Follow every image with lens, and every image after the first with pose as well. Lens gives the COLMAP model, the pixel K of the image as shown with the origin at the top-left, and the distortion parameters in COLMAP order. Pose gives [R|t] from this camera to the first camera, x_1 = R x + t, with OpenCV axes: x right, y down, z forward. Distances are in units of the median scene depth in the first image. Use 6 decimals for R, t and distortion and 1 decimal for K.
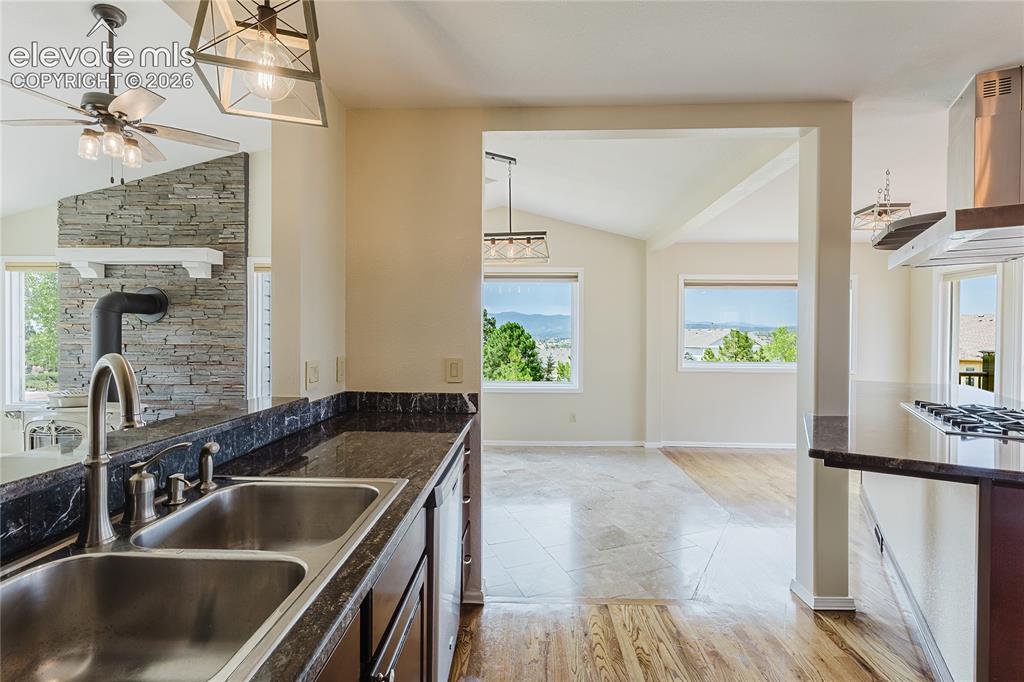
lens RADIAL K [[466.7, 0, 512.6], [0, 466.7, 334.4], [0, 0, 1]] dist [0.000722, 0.000402]
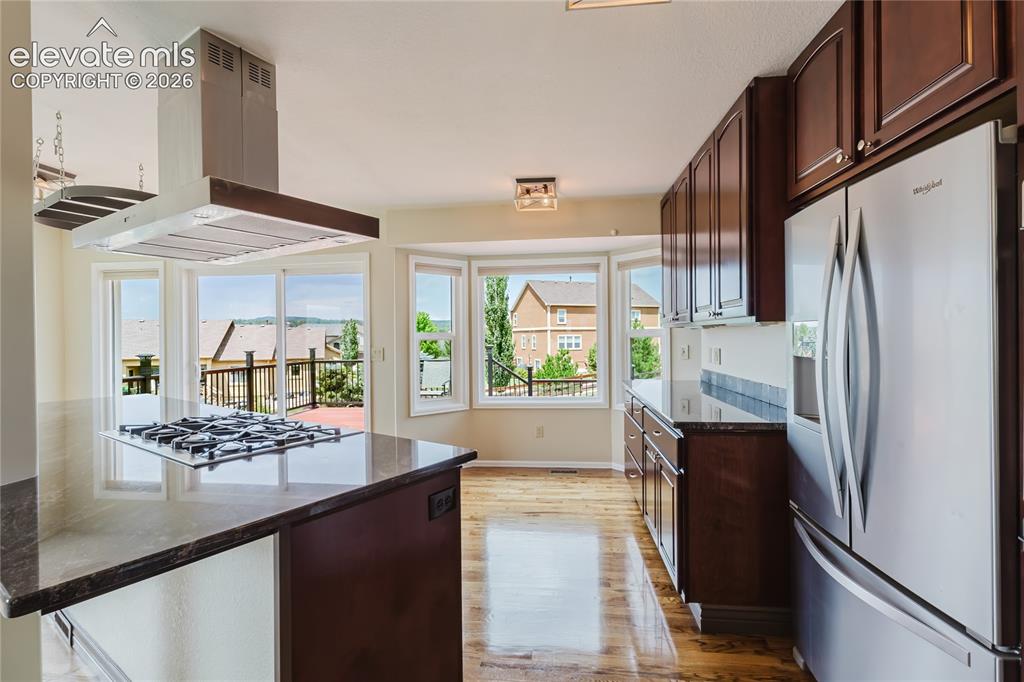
lens RADIAL K [[466.7, 0, 518.8], [0, 466.7, 337.8], [0, 0, 1]] dist [0.000722, 0.000402]
pose [[0.057786, -0.014320, 0.998226, 0.193917], [0.016470, 0.999775, 0.013389, -0.002445], [-0.998193, 0.015667, 0.058009, 0.418687]]
